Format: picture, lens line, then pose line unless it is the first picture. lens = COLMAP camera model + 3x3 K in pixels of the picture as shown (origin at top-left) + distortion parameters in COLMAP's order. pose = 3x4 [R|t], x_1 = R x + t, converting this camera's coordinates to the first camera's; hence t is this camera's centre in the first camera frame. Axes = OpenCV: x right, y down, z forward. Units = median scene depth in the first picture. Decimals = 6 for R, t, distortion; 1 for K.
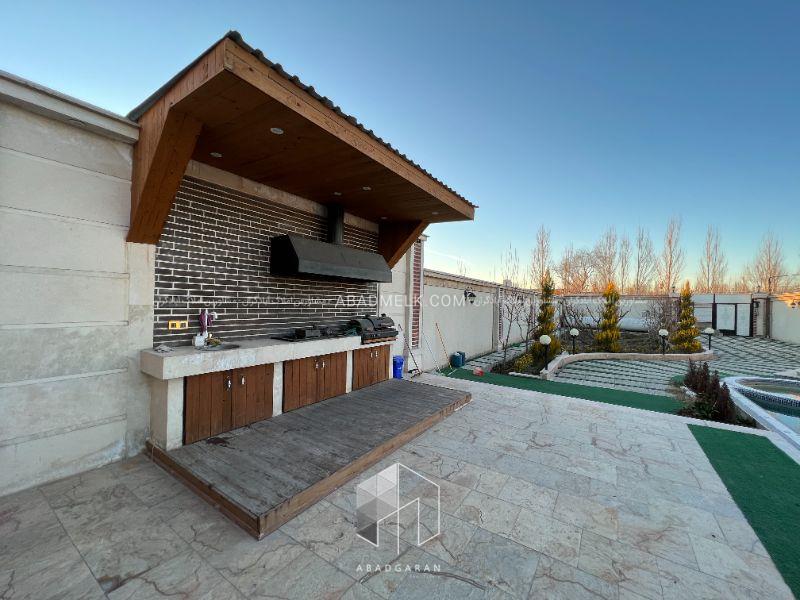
lens RADIAL K [[327.6, 0, 401.0], [0, 327.6, 303.3], [0, 0, 1]] dist [0.000706, 0.000038]
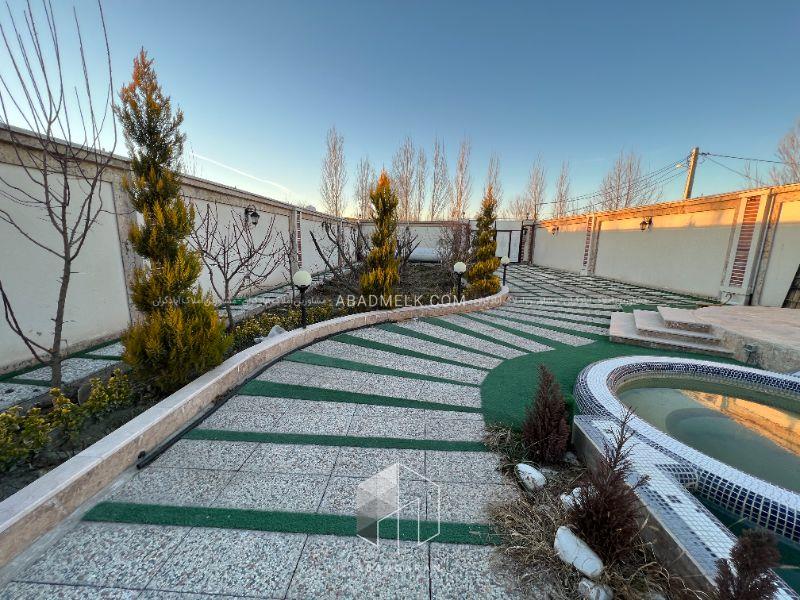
lens RADIAL K [[327.6, 0, 401.0], [0, 327.6, 303.3], [0, 0, 1]] dist [0.000706, 0.000038]
pose [[0.862239, -0.089682, 0.498498, 0.214761], [-0.020605, 0.977174, 0.211438, 0.015066], [-0.506082, -0.192581, 0.840710, 0.288214]]
